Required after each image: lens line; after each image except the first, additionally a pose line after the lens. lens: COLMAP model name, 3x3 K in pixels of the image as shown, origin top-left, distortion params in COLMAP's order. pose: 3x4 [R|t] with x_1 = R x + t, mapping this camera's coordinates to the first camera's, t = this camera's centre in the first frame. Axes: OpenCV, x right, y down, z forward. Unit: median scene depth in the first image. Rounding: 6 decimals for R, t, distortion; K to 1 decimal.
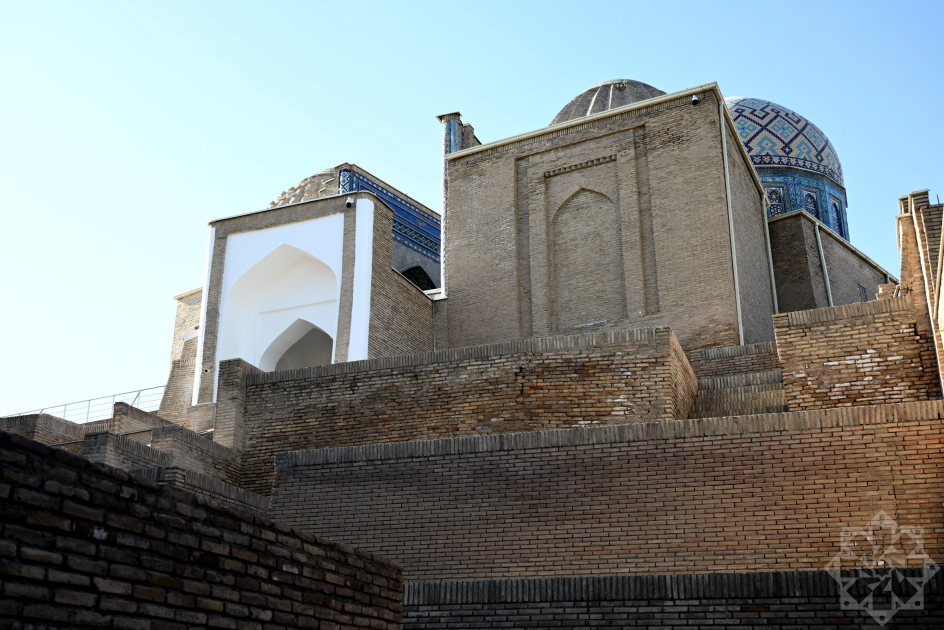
lens RADIAL K [[1060.0, 0, 471.1], [0, 1060.0, 315.5], [0, 0, 1]] dist [0.022514, 0.000000]
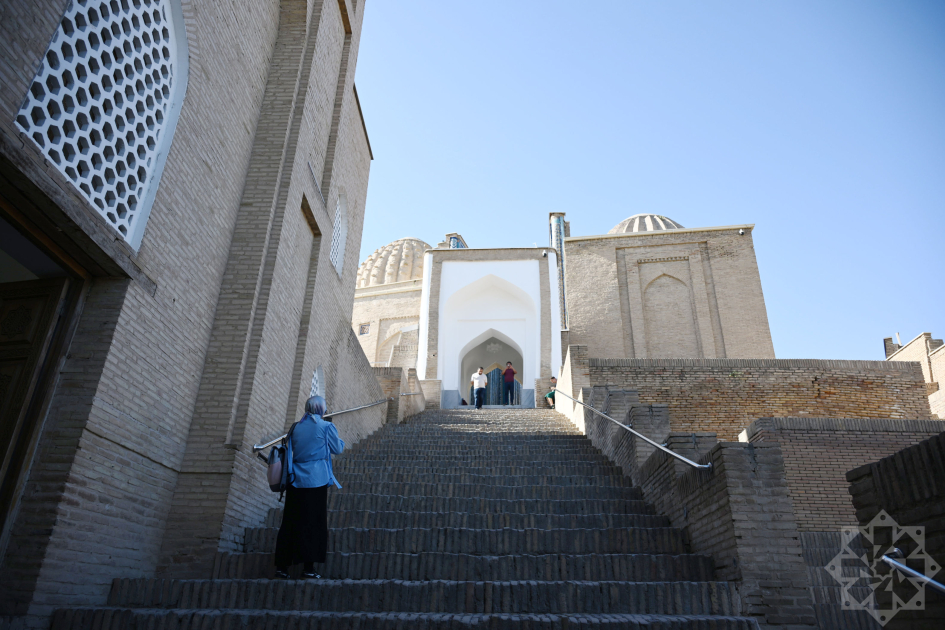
lens RADIAL K [[618.1, 0, 473.9], [0, 618.1, 315.8], [0, 0, 1]] dist [-0.008721, -0.000442]
pose [[0.944166, 0.158237, 0.288983, -0.423062], [-0.132440, 0.985413, -0.106869, 0.077150], [-0.301678, 0.062629, 0.951351, 0.229708]]
